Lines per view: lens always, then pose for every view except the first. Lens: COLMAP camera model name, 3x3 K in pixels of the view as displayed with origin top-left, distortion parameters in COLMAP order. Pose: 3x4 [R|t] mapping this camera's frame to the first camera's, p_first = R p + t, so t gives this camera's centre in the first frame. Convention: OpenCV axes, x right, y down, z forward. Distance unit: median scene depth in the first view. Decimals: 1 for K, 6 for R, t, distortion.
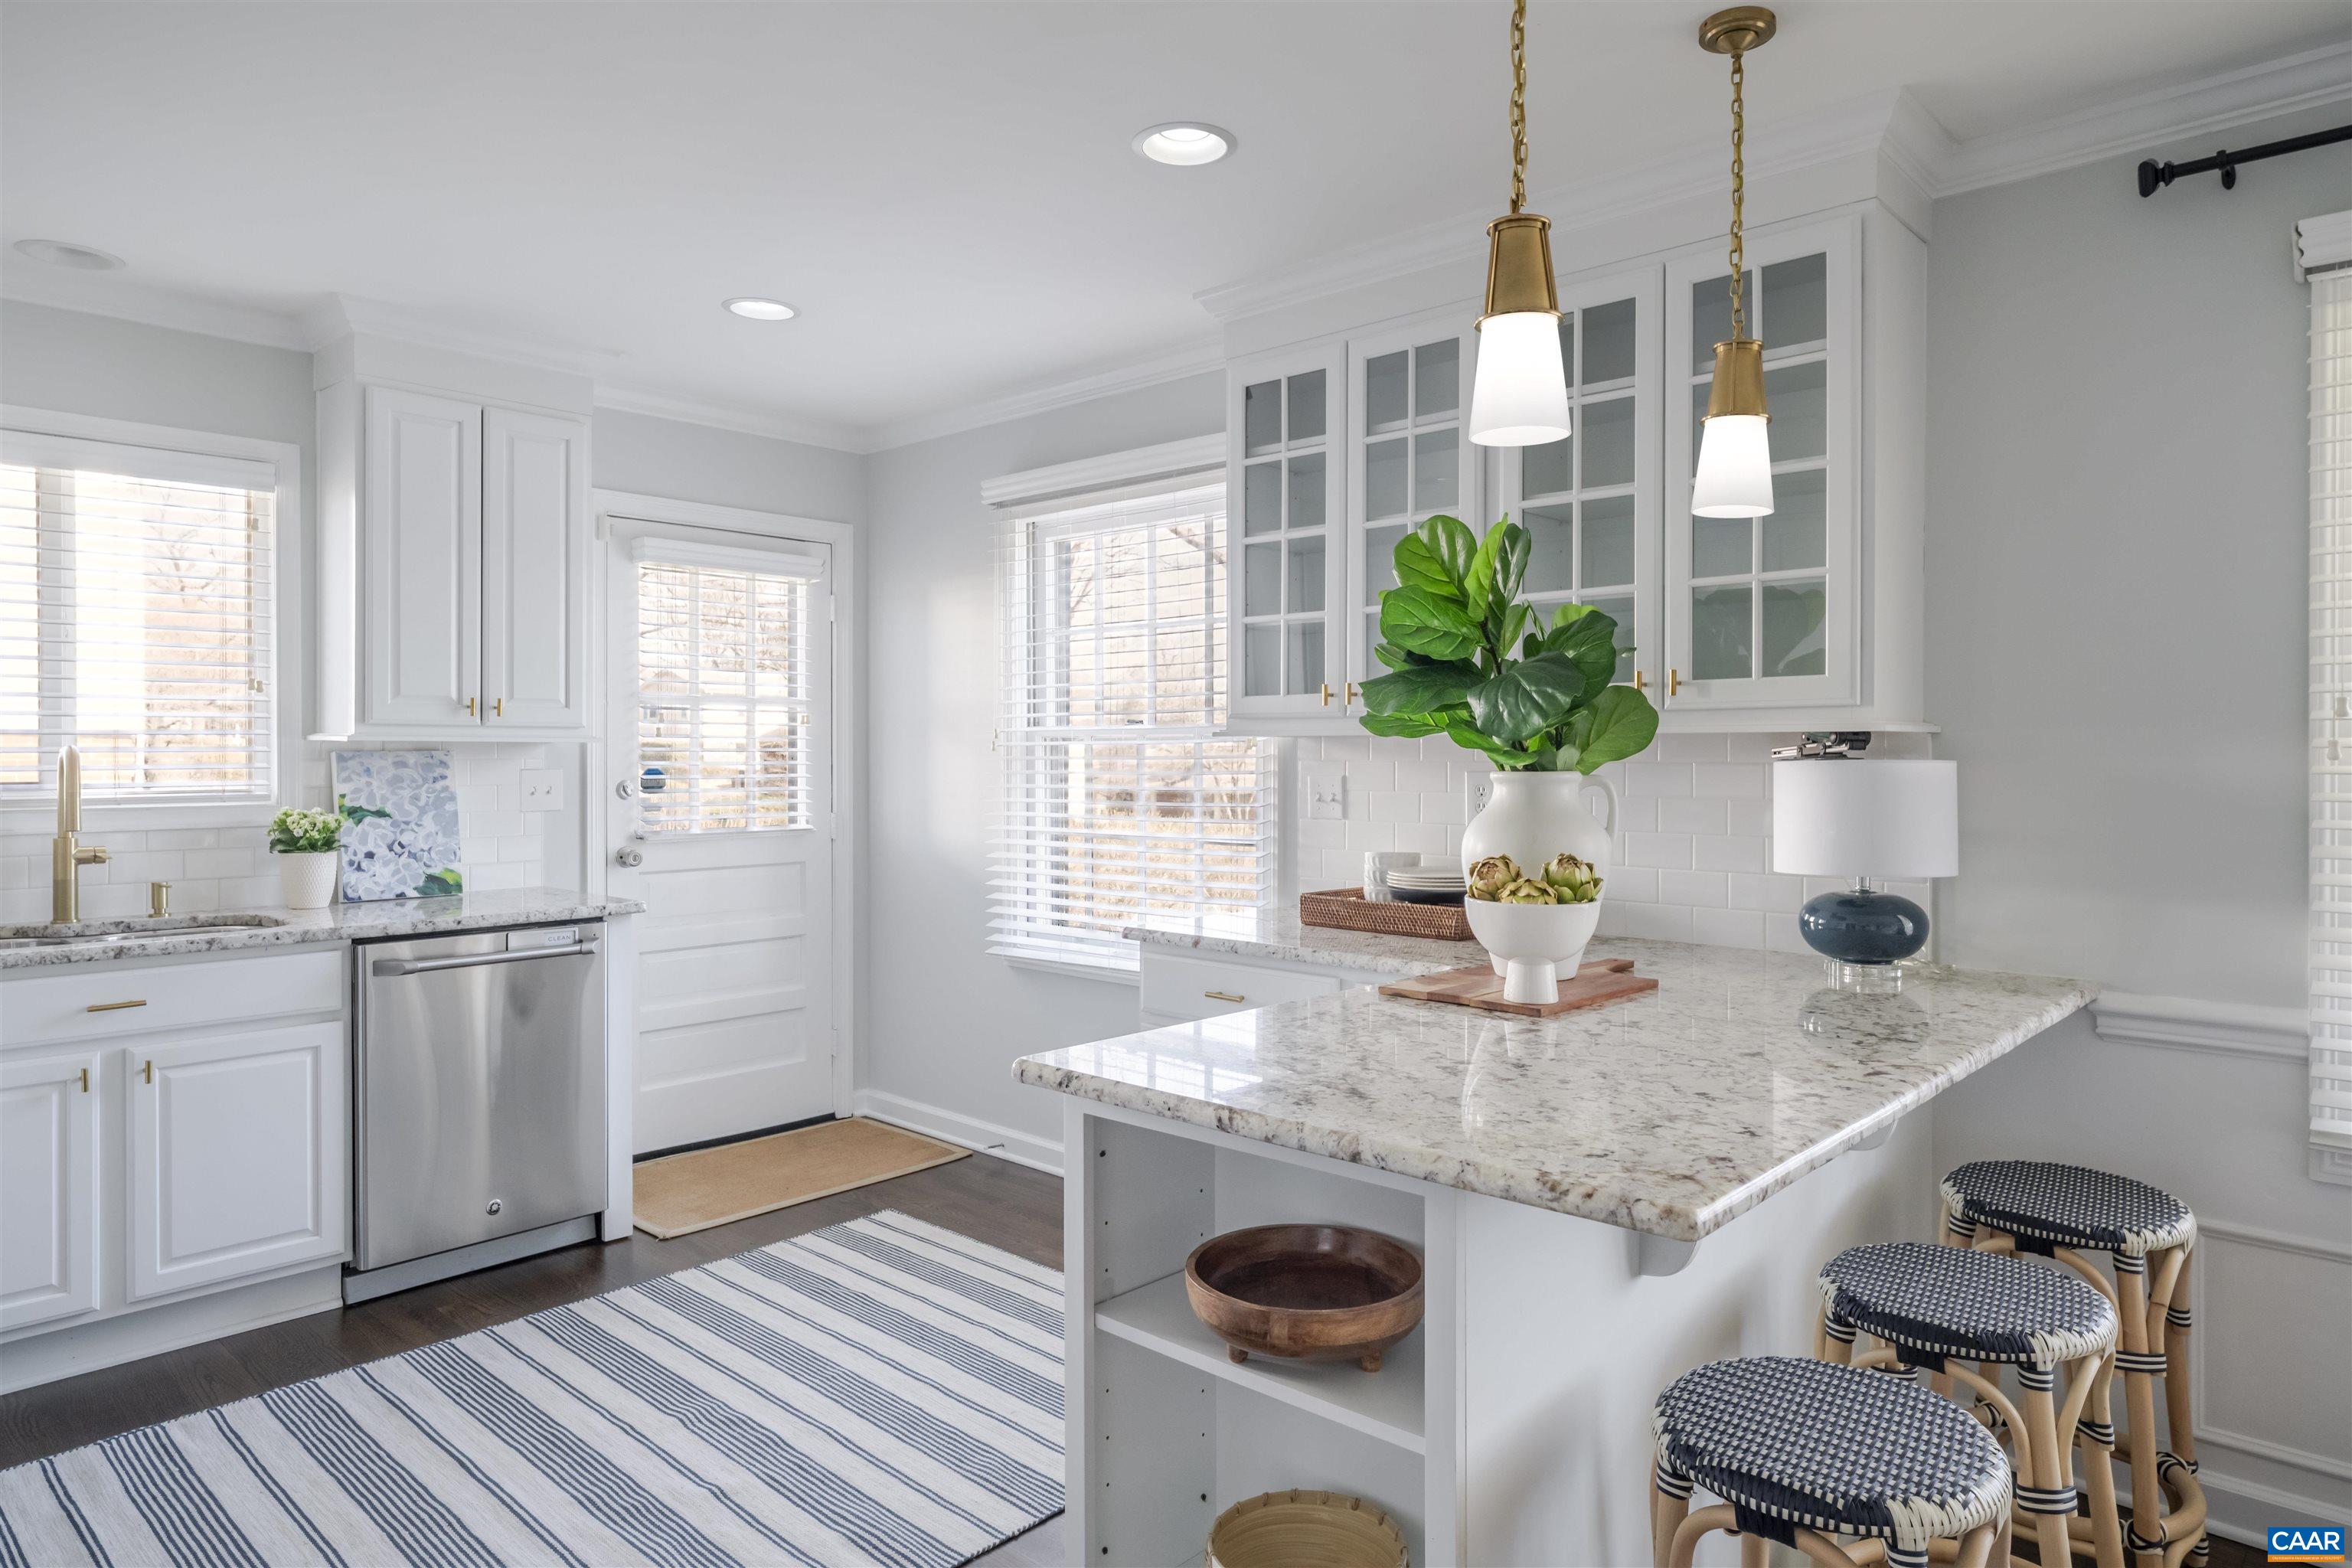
lens RADIAL K [[1418.7, 0, 1186.8], [0, 1418.7, 764.3], [0, 0, 1]] dist [0.001422, 0.000518]
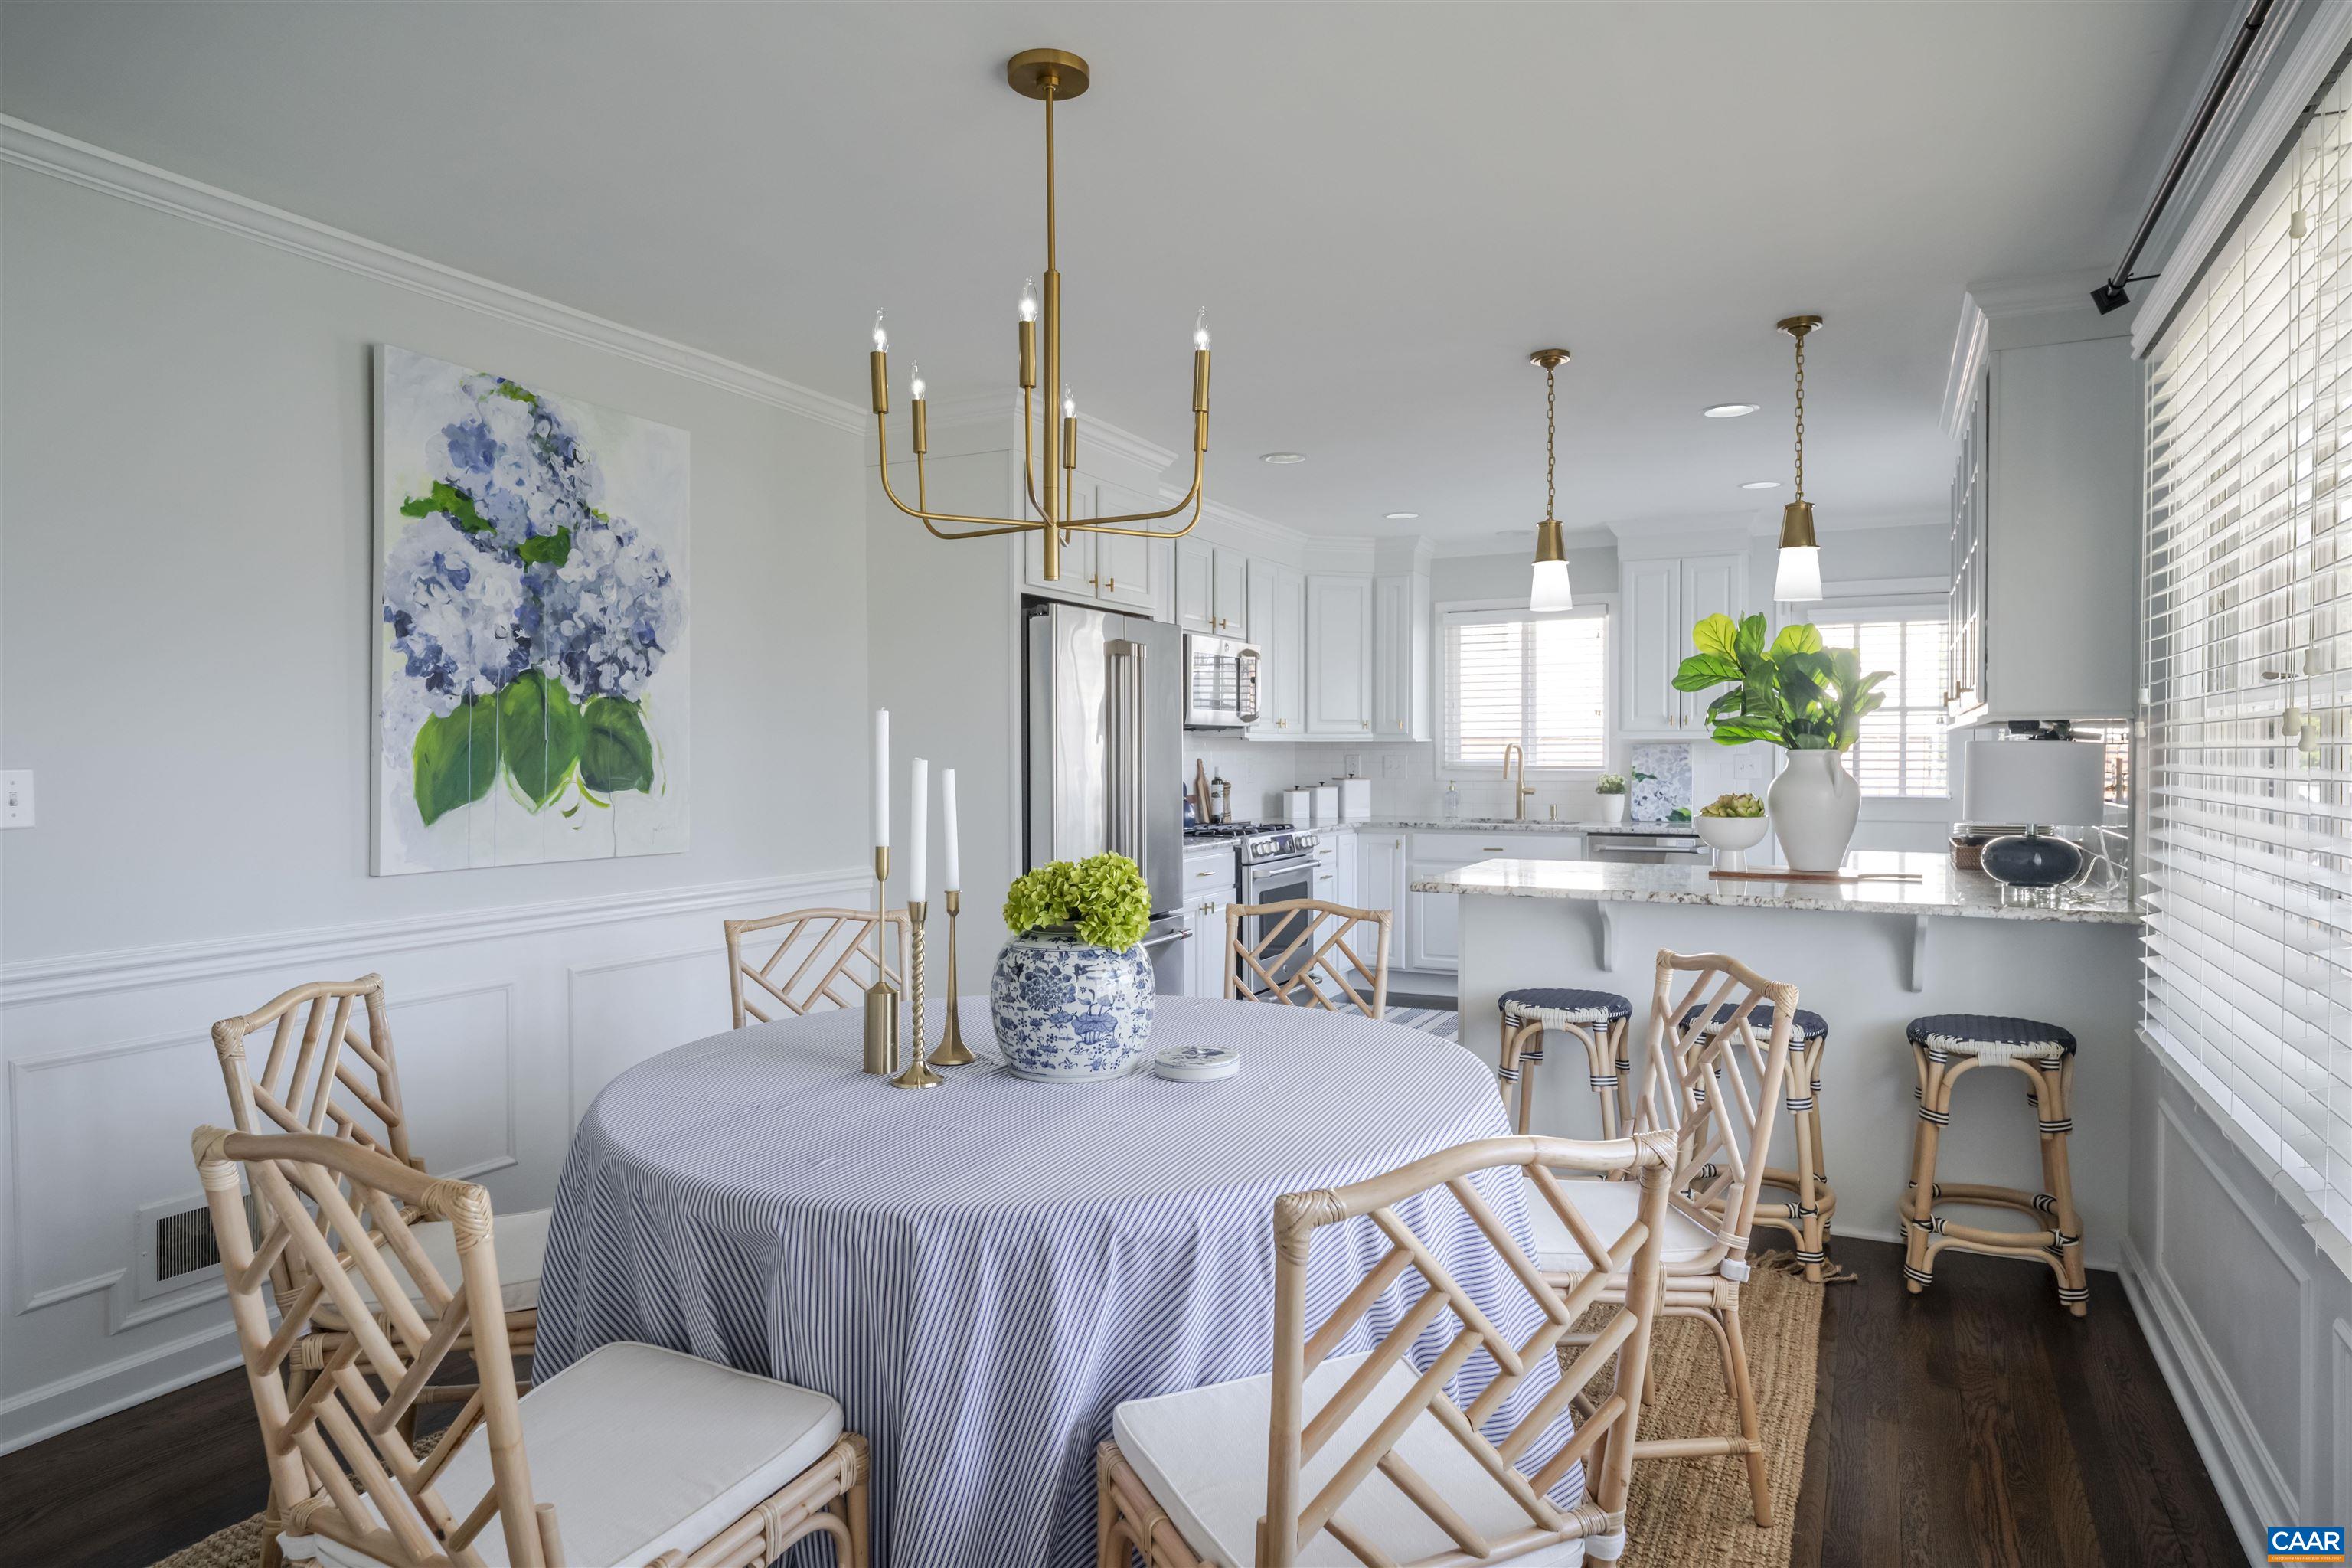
lens RADIAL K [[1358.5, 0, 1186.8], [0, 1358.5, 778.4], [0, 0, 1]] dist [-0.000759, -0.000183]
pose [[0.273671, 0.015648, -0.961696, 1.057694], [-0.004800, 0.999877, 0.014903, 0.012760], [0.961811, 0.000538, 0.273713, -0.114837]]
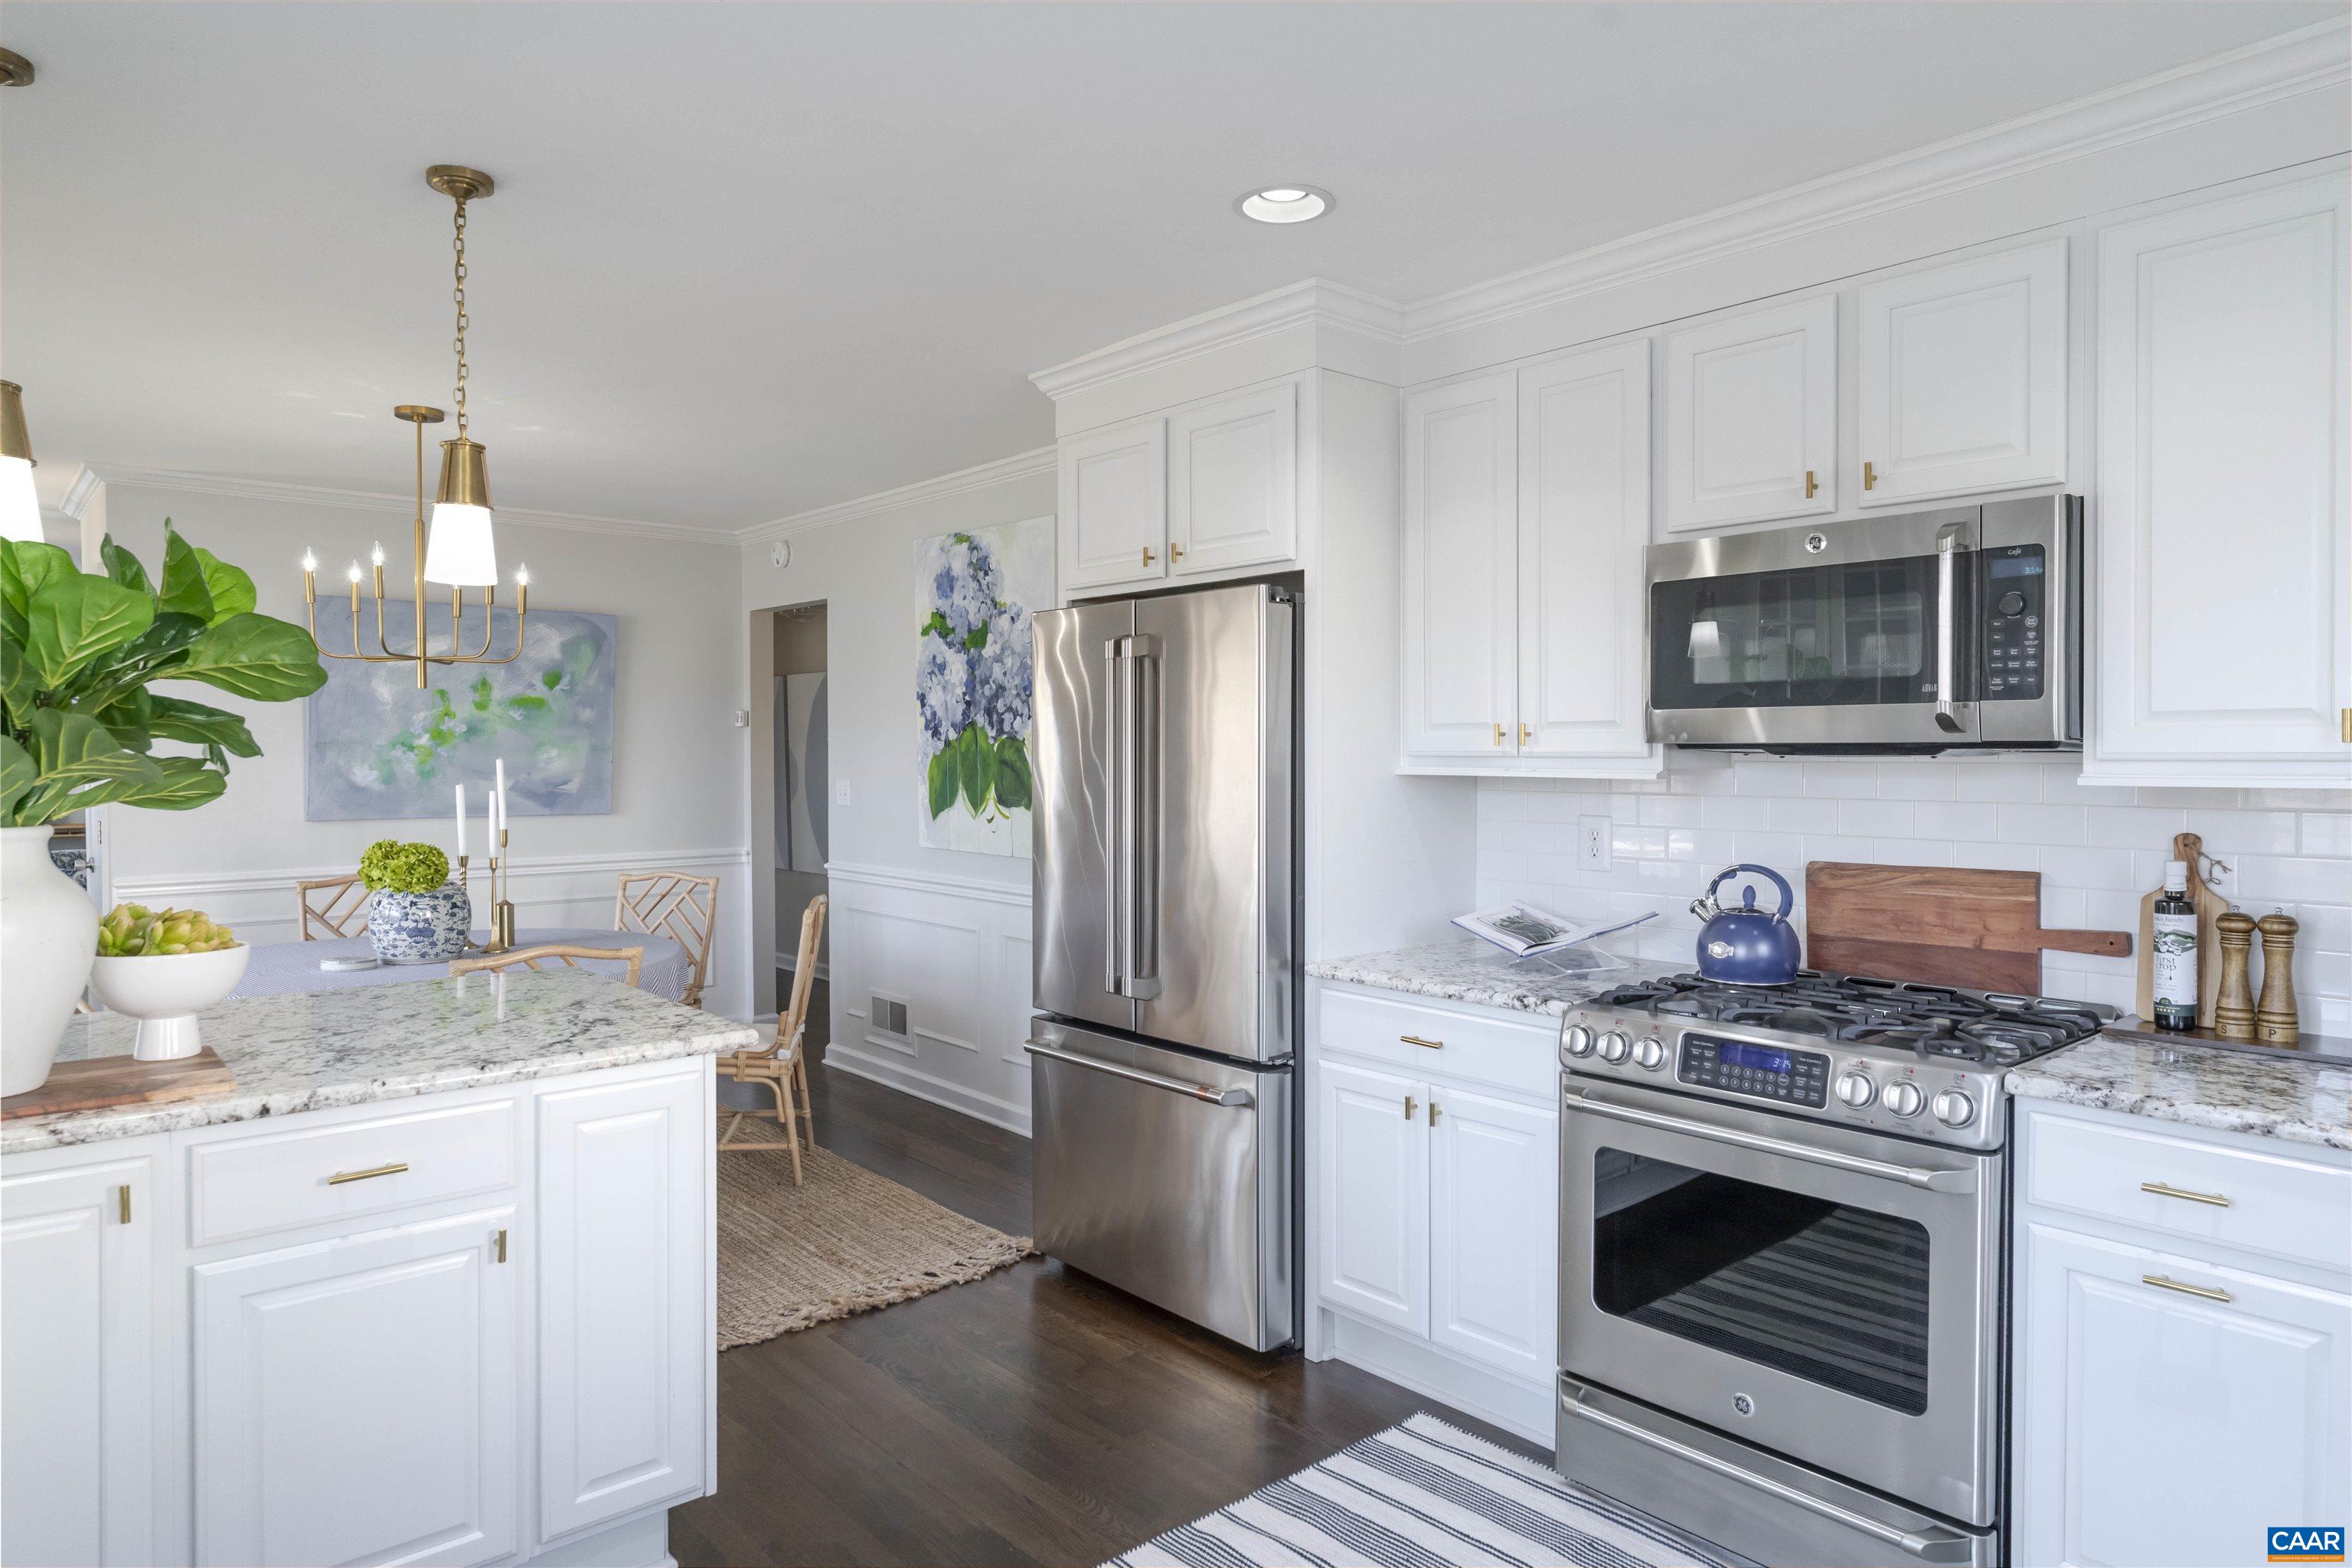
lens RADIAL K [[1422.5, 0, 1173.8], [0, 1422.5, 771.8], [0, 0, 1]] dist [0.002378, -0.000545]
pose [[-0.993652, -0.005329, 0.112375, -0.321415], [-0.002617, 0.999702, 0.024268, -0.029861], [-0.112471, 0.023820, -0.993369, 1.115171]]
